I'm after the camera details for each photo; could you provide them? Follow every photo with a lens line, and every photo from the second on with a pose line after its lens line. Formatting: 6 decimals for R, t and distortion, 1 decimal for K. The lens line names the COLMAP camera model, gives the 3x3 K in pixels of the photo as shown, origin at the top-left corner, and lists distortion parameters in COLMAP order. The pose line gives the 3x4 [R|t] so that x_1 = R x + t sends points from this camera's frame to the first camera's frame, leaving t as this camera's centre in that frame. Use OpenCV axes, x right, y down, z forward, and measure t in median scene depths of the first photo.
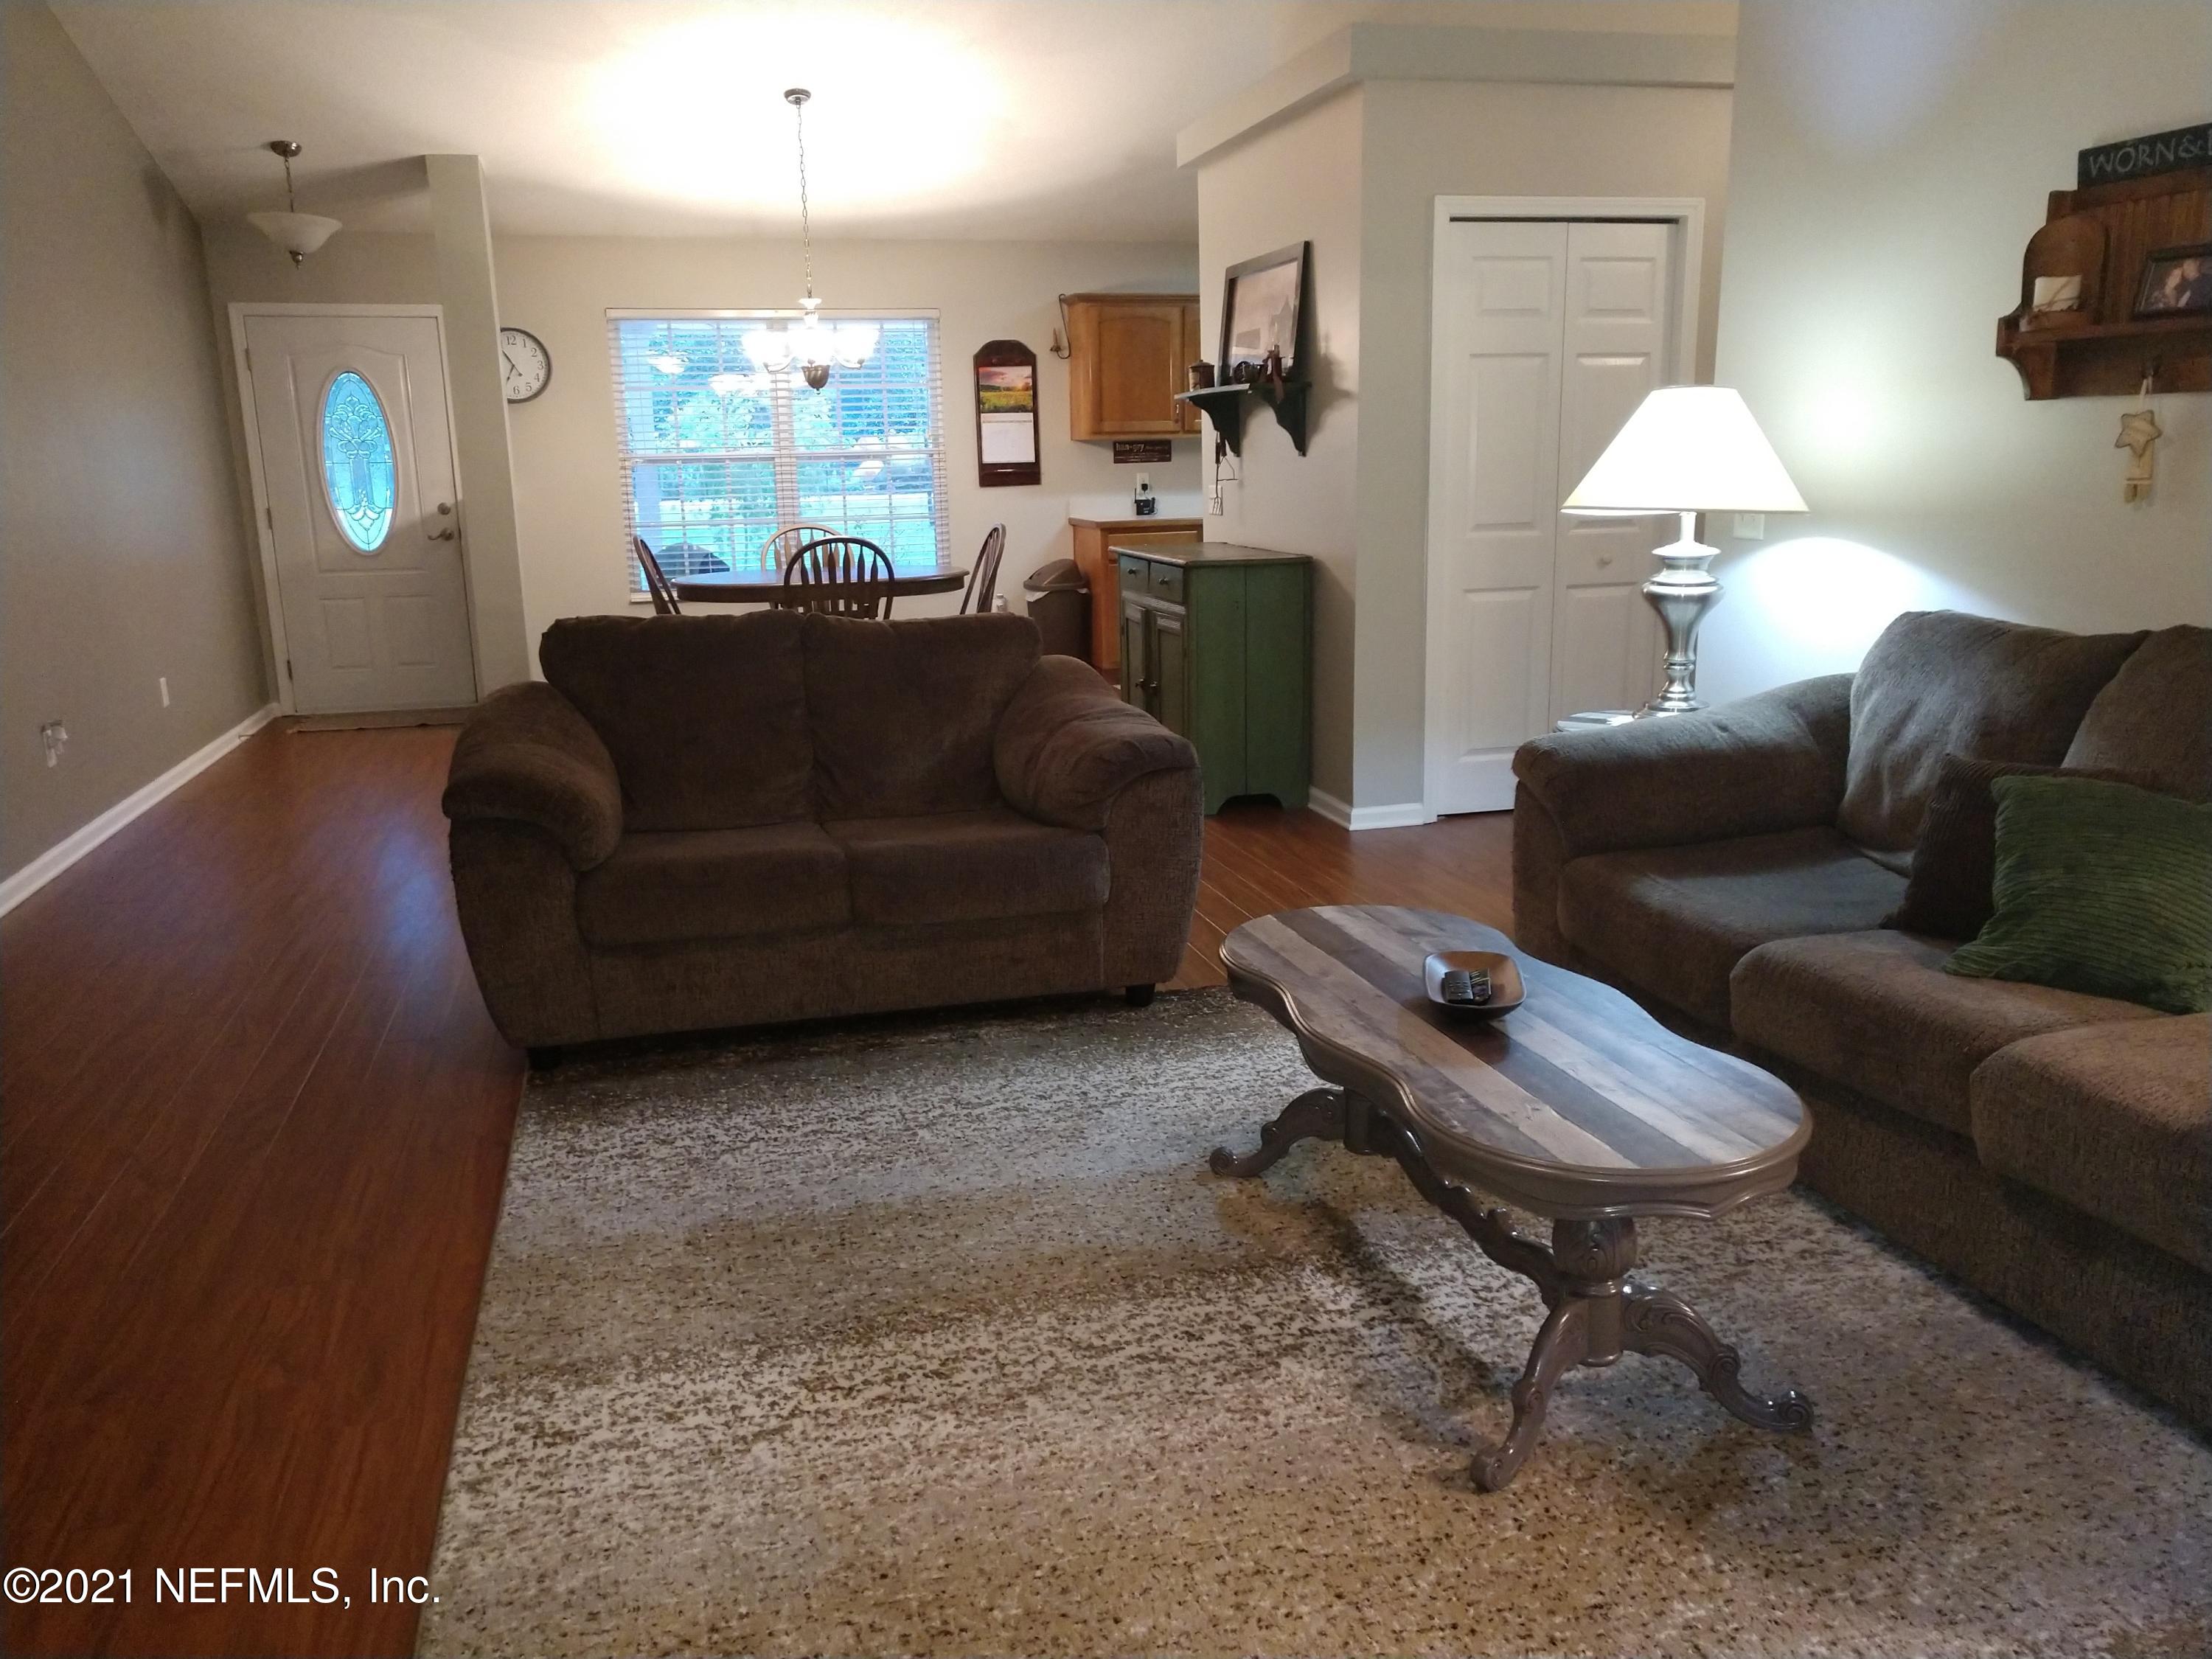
lens RADIAL K [[1685.7, 0, 1106.0], [0, 1685.7, 829.5], [0, 0, 1]] dist [0.027268, -0.003870]
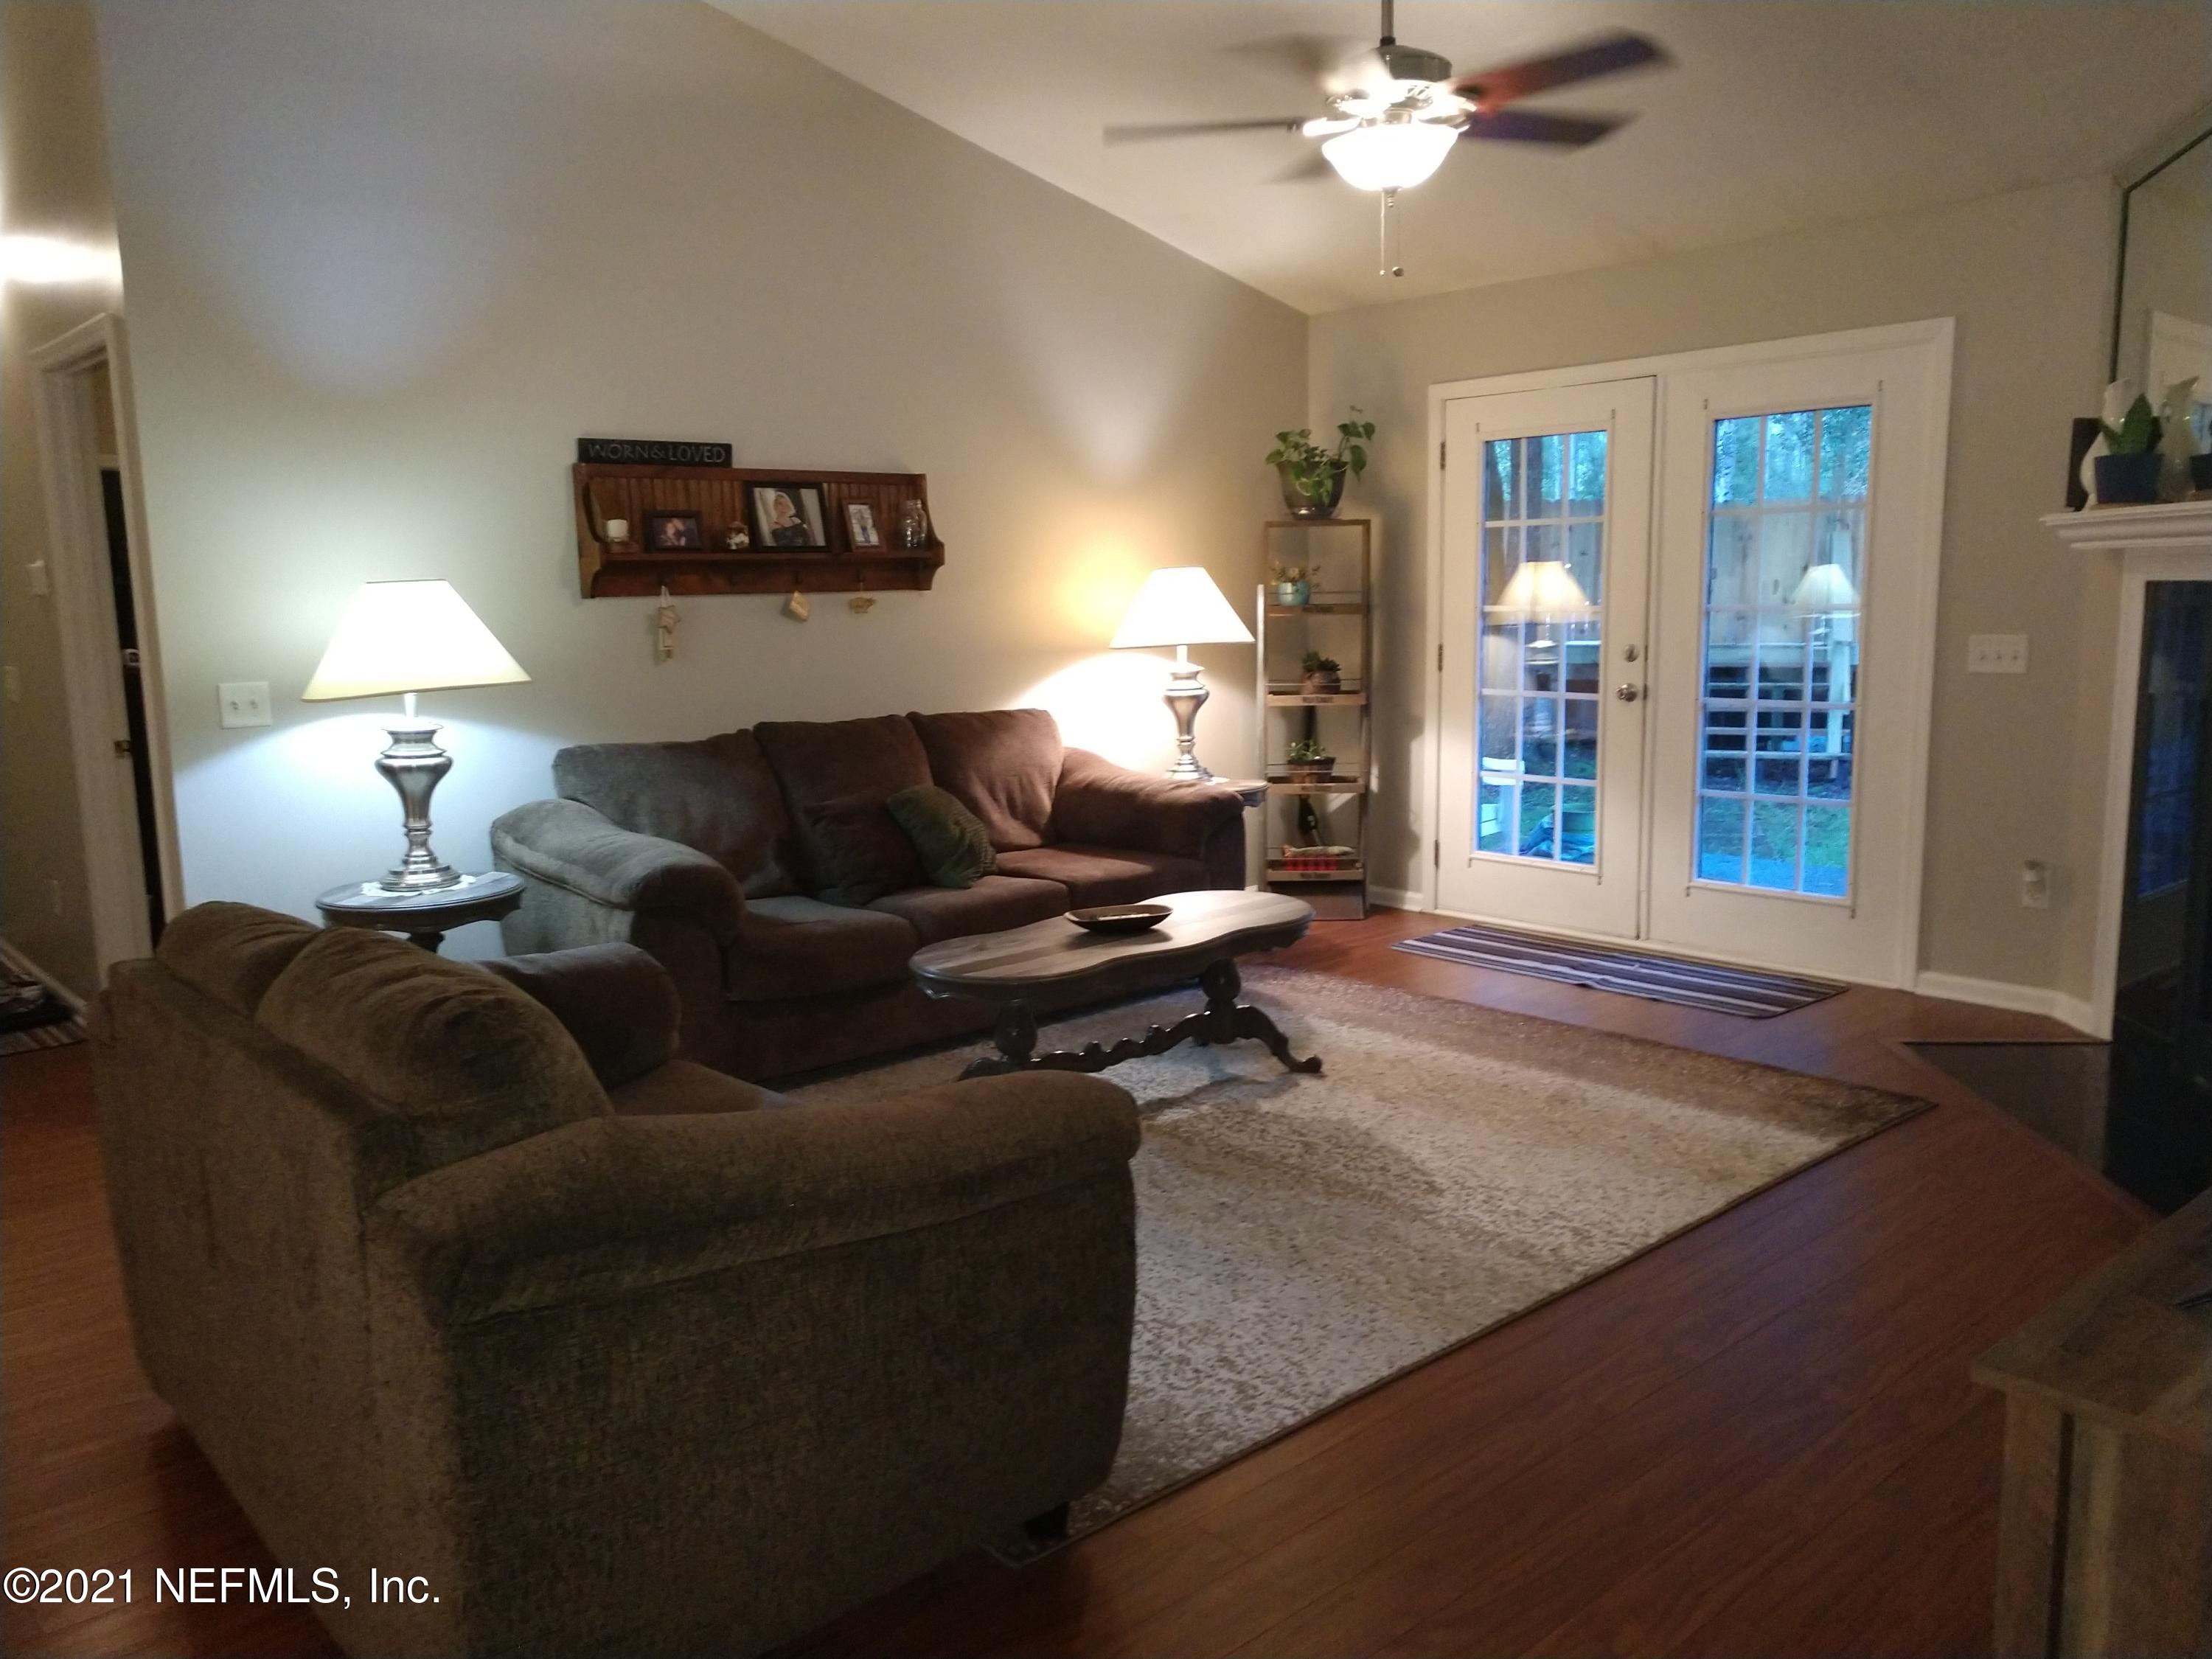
lens RADIAL K [[1685.7, 0, 1106.0], [0, 1685.7, 829.5], [0, 0, 1]] dist [0.027268, -0.003870]
pose [[-0.445069, -0.094402, 0.890506, -1.051718], [0.229938, 0.949039, 0.215529, -0.295516], [-0.865472, 0.300687, -0.400682, 1.355428]]
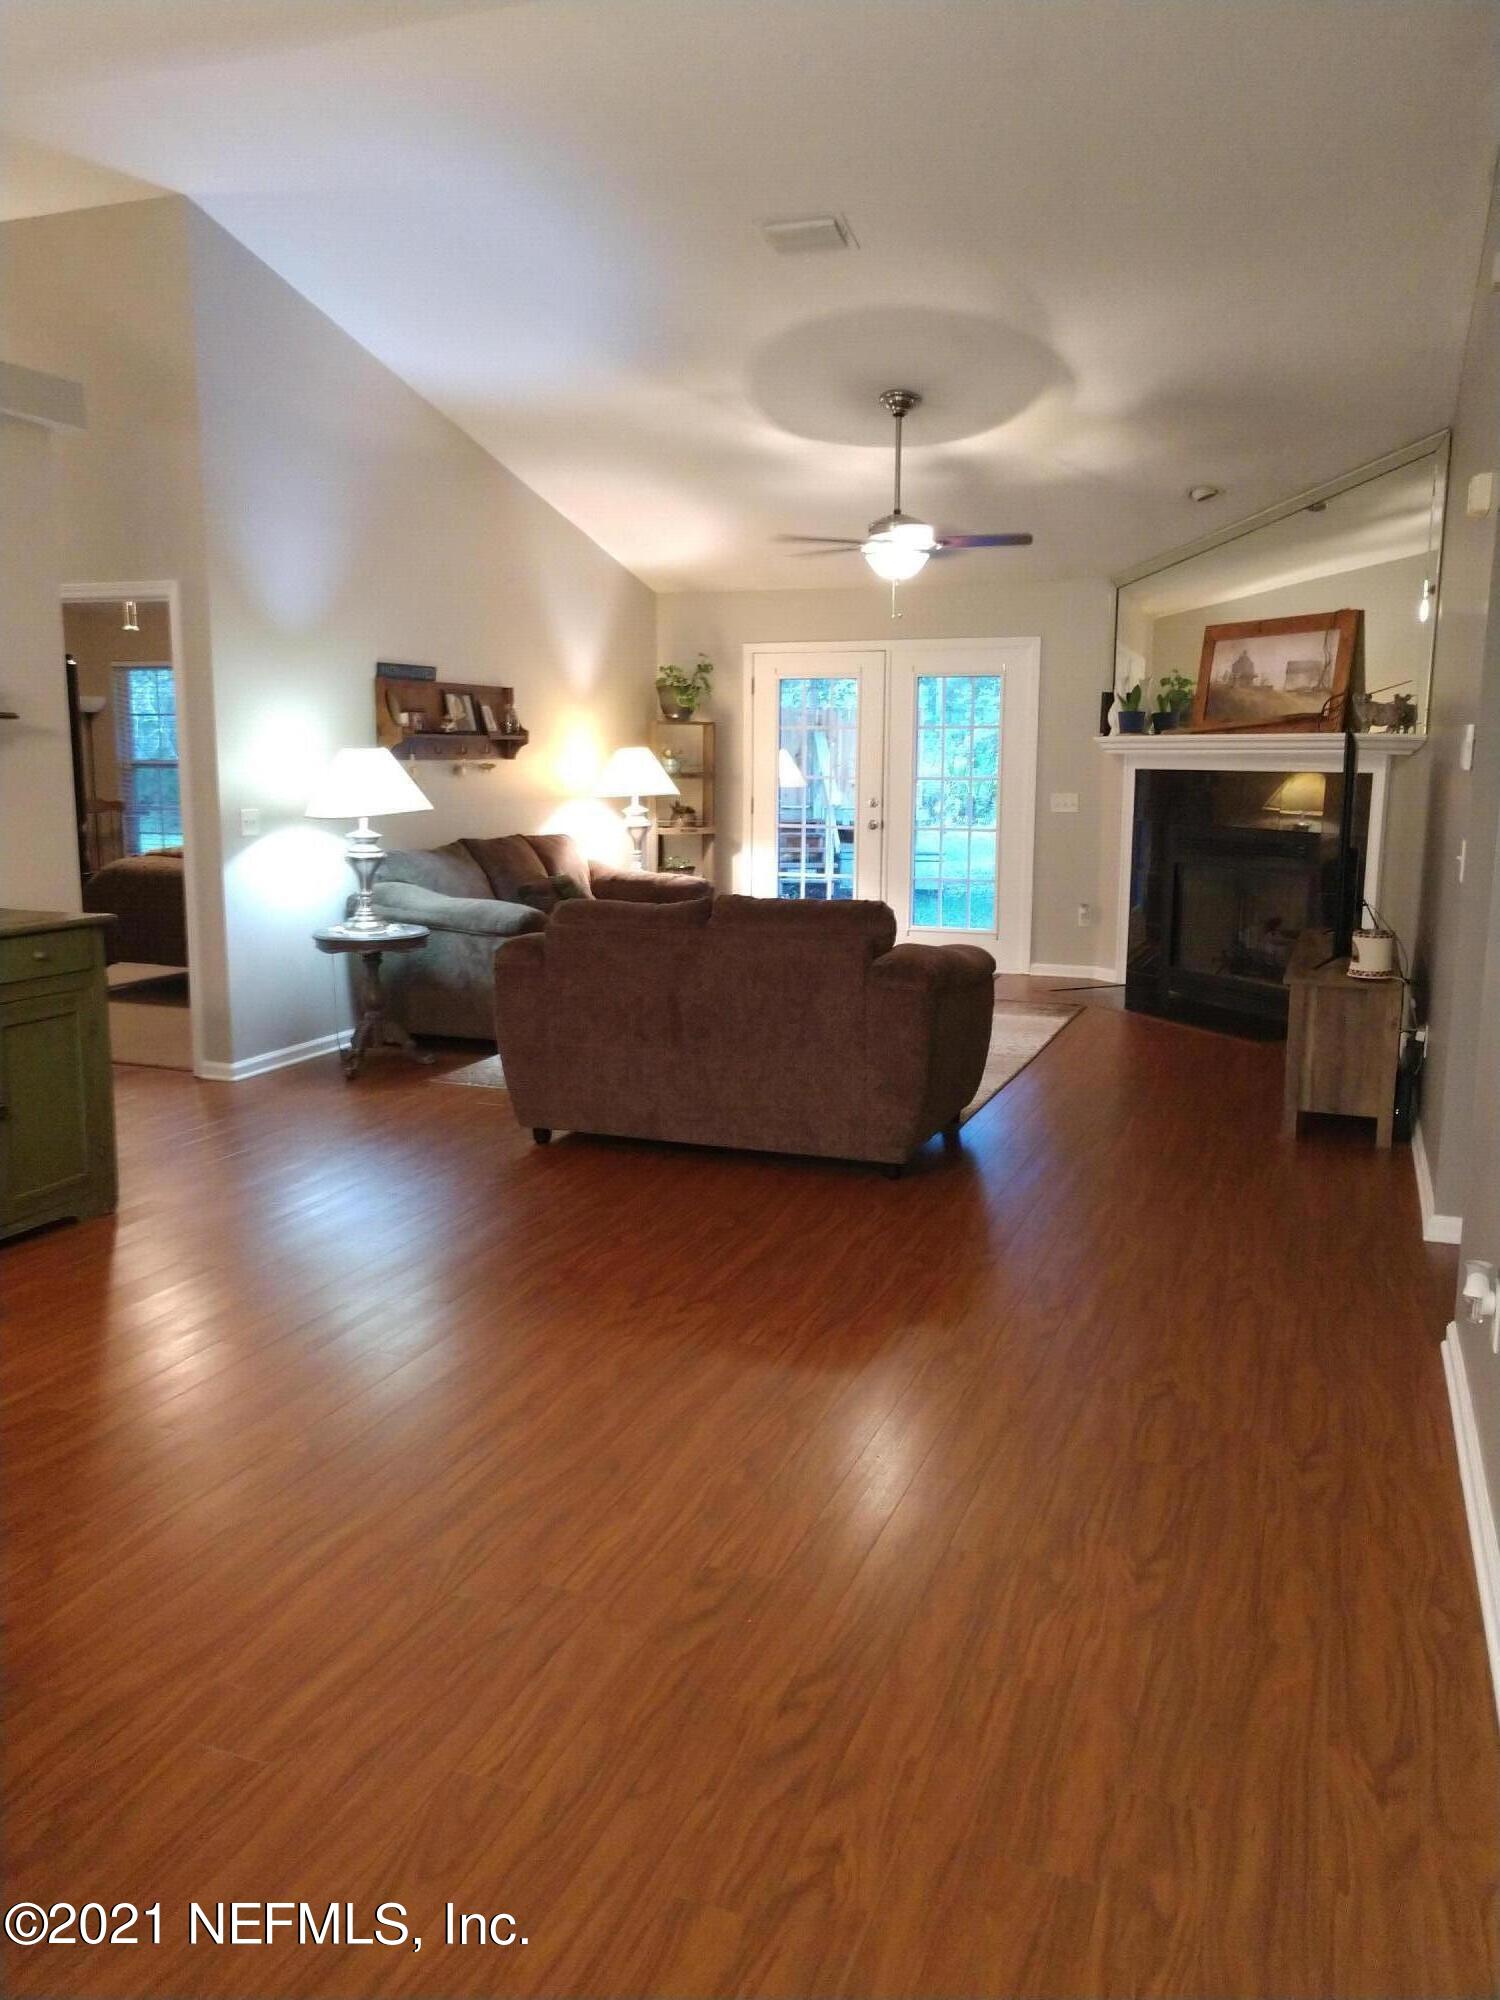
lens RADIAL K [[1613.1, 0, 750.0], [0, 1613.1, 1000.0], [0, 0, 1]] dist [0.001038, -0.001485]
pose [[-0.822232, -0.062647, 0.565694, -1.259666], [0.144310, 0.938496, 0.313687, -0.607434], [-0.550553, 0.339559, -0.762621, 2.713445]]
